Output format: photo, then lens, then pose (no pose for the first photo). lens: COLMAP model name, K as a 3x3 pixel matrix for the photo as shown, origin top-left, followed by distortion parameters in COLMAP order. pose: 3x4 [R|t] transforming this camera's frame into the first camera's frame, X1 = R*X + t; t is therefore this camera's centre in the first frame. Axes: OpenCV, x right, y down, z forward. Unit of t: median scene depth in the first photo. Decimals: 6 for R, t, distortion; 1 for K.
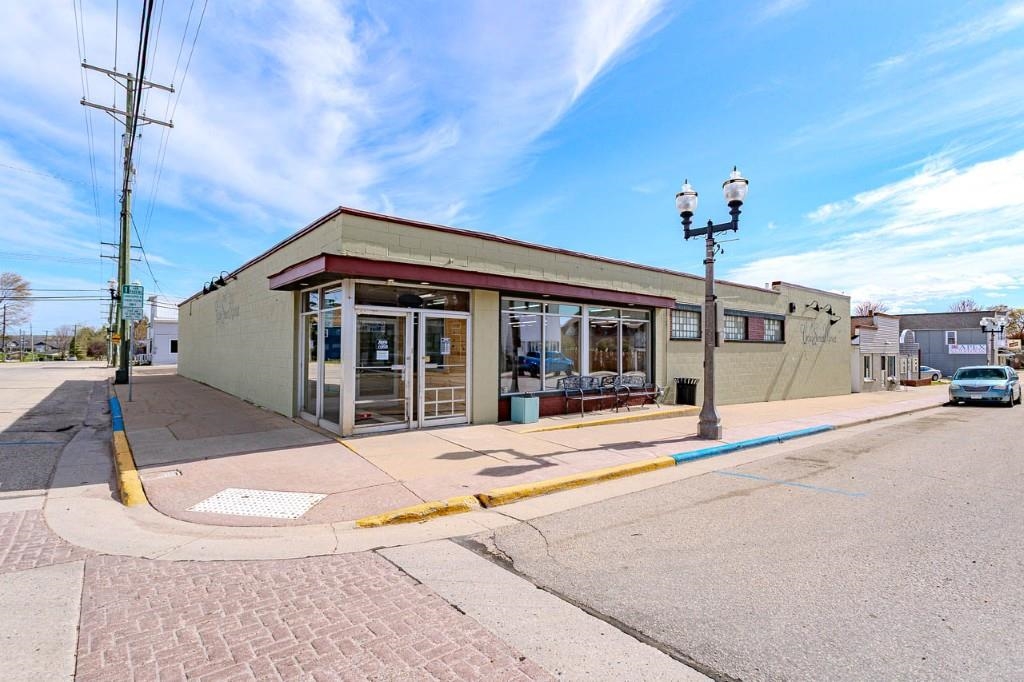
lens RADIAL K [[494.7, 0, 512.0], [0, 494.7, 341.0], [0, 0, 1]] dist [0.001592, 0.000386]
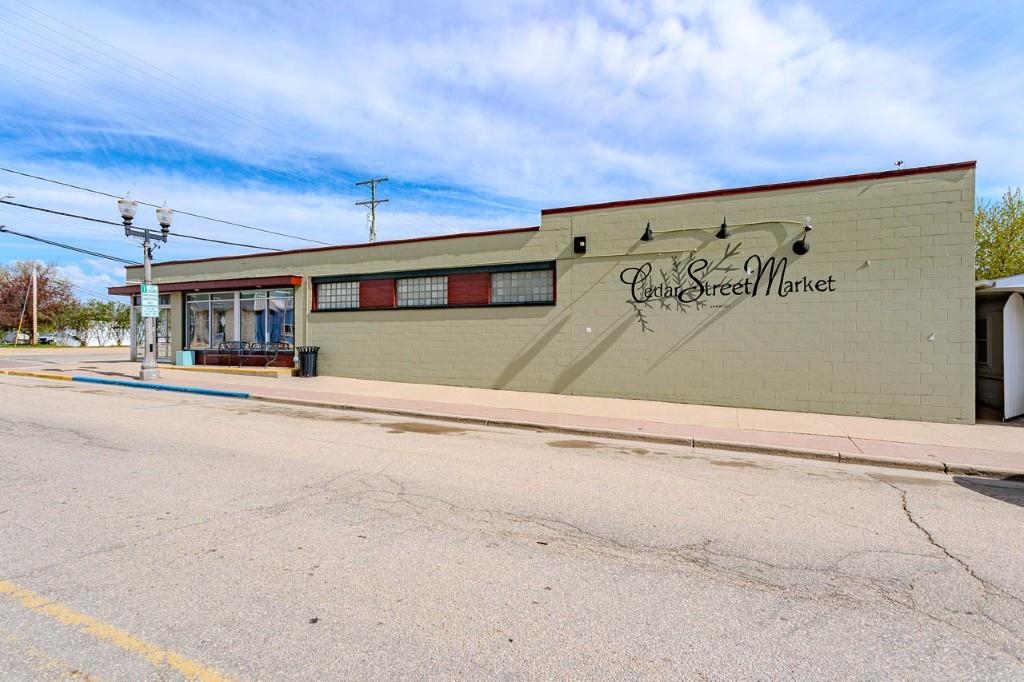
lens RADIAL K [[483.7, 0, 510.4], [0, 483.7, 337.2], [0, 0, 1]] dist [0.003645, 0.000967]
pose [[0.443284, -0.011543, -0.896307, 1.973980], [0.016112, 0.999858, -0.004908, 0.089284], [0.896236, -0.012266, 0.443407, 1.220418]]
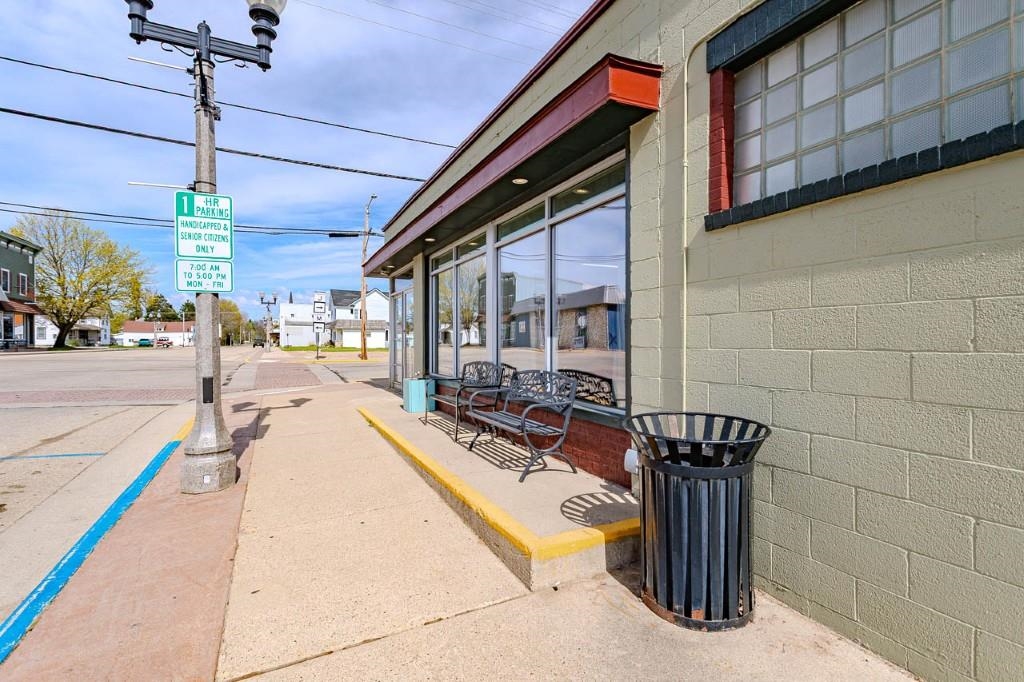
lens RADIAL K [[483.7, 0, 510.4], [0, 483.7, 337.2], [0, 0, 1]] dist [0.003645, 0.000967]
pose [[-0.253295, -0.014501, -0.967280, 0.713516], [0.013845, 0.999731, -0.018613, 0.063511], [0.967290, -0.018107, -0.253026, 1.289735]]
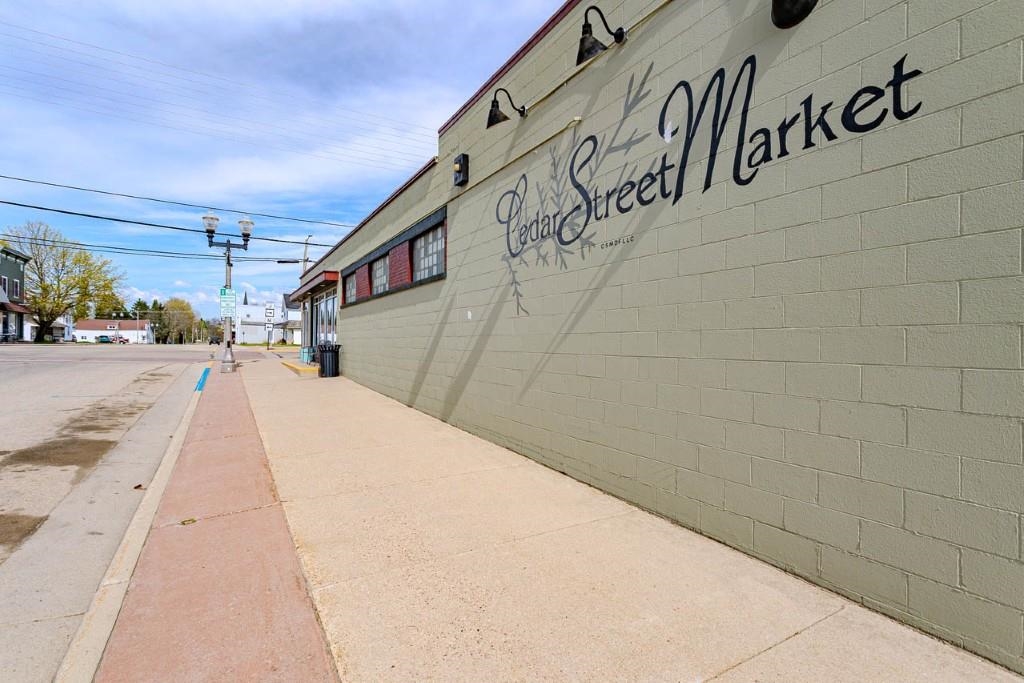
lens RADIAL K [[483.7, 0, 510.4], [0, 483.7, 337.7], [0, 0, 1]] dist [0.003645, 0.000967]
pose [[-0.178258, -0.019439, -0.983792, 1.672663], [0.005927, 0.999765, -0.020828, 0.112549], [0.983966, -0.009544, -0.178101, 2.036969]]
